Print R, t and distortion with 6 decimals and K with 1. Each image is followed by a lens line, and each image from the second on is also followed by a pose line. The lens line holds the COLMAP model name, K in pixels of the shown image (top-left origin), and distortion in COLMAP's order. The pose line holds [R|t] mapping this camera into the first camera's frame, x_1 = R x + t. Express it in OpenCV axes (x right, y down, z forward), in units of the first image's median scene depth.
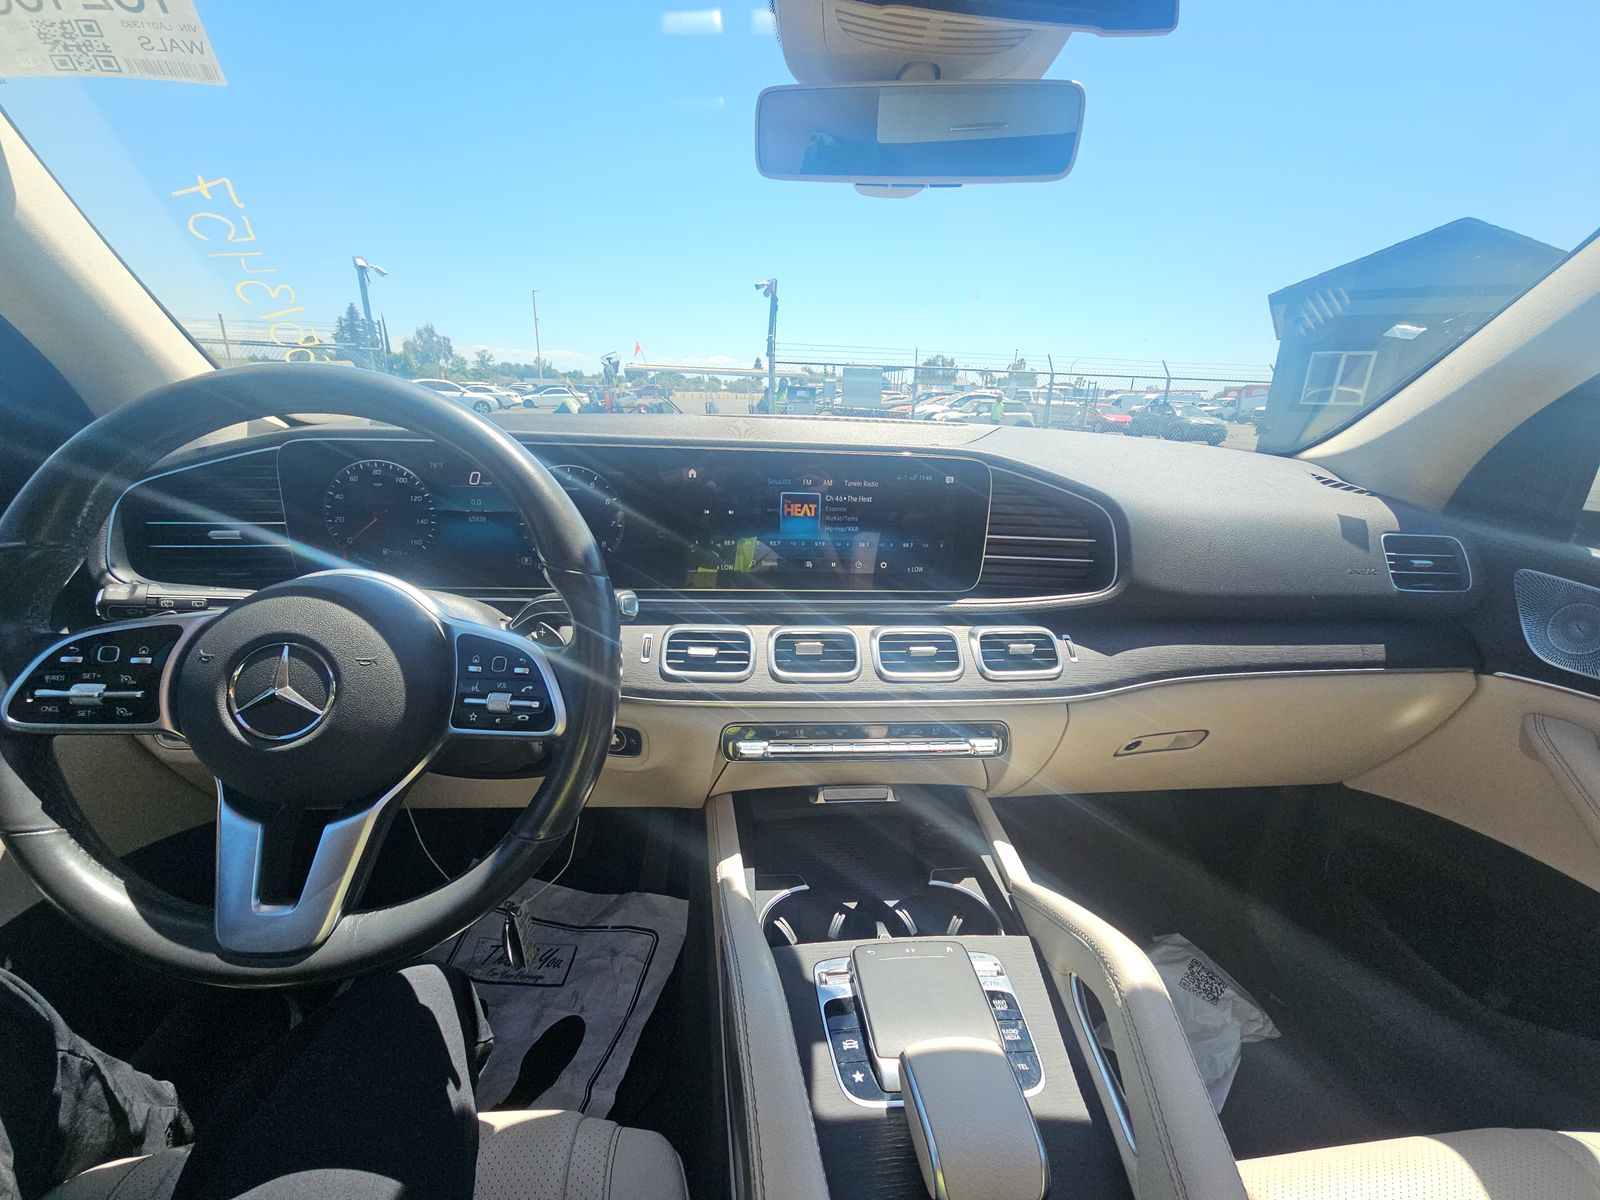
lens RADIAL K [[644.2, 0, 811.7], [0, 644.2, 603.9], [0, 0, 1]] dist [0.001629, 0.000175]
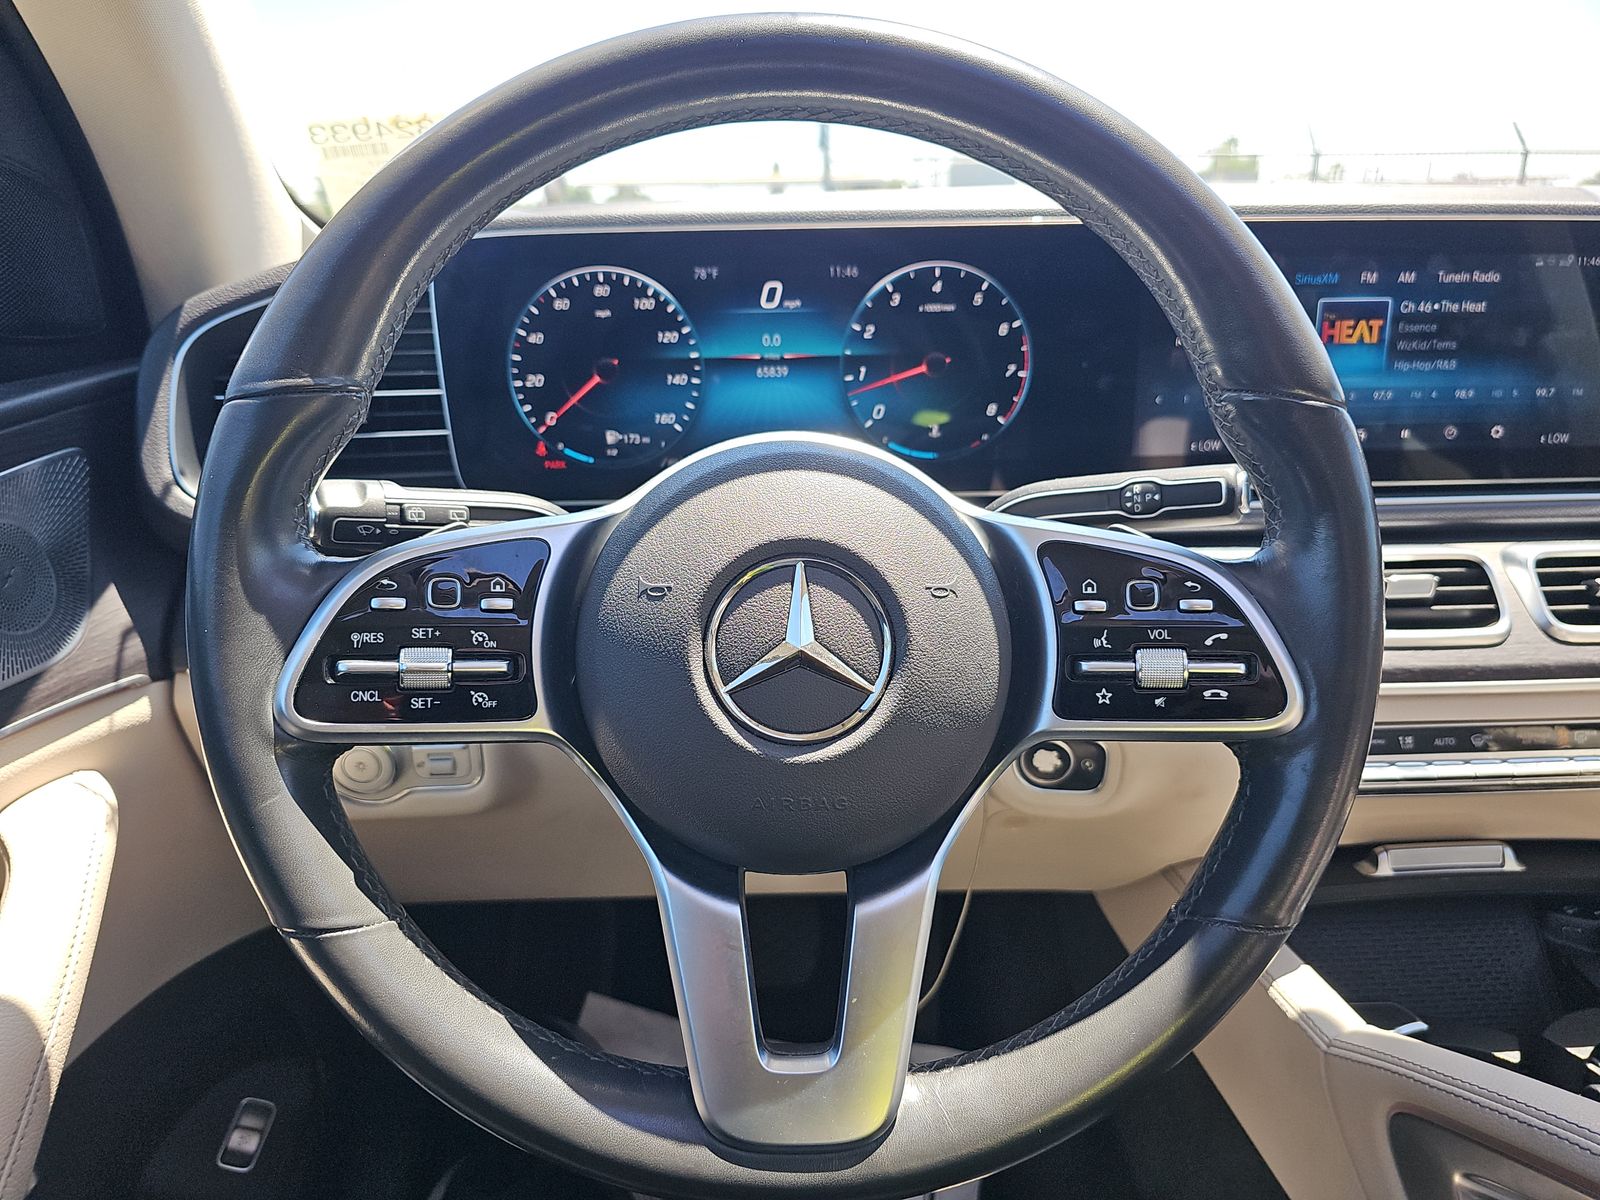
lens RADIAL K [[1070.3, 0, 782.8], [0, 1070.3, 619.9], [0, 0, 1]] dist [0.005417, -0.000235]
pose [[0.998109, -0.031073, -0.053045, -0.737723], [0.032952, 0.998847, 0.034923, 0.075623], [0.051898, -0.036605, 0.997981, 0.132231]]
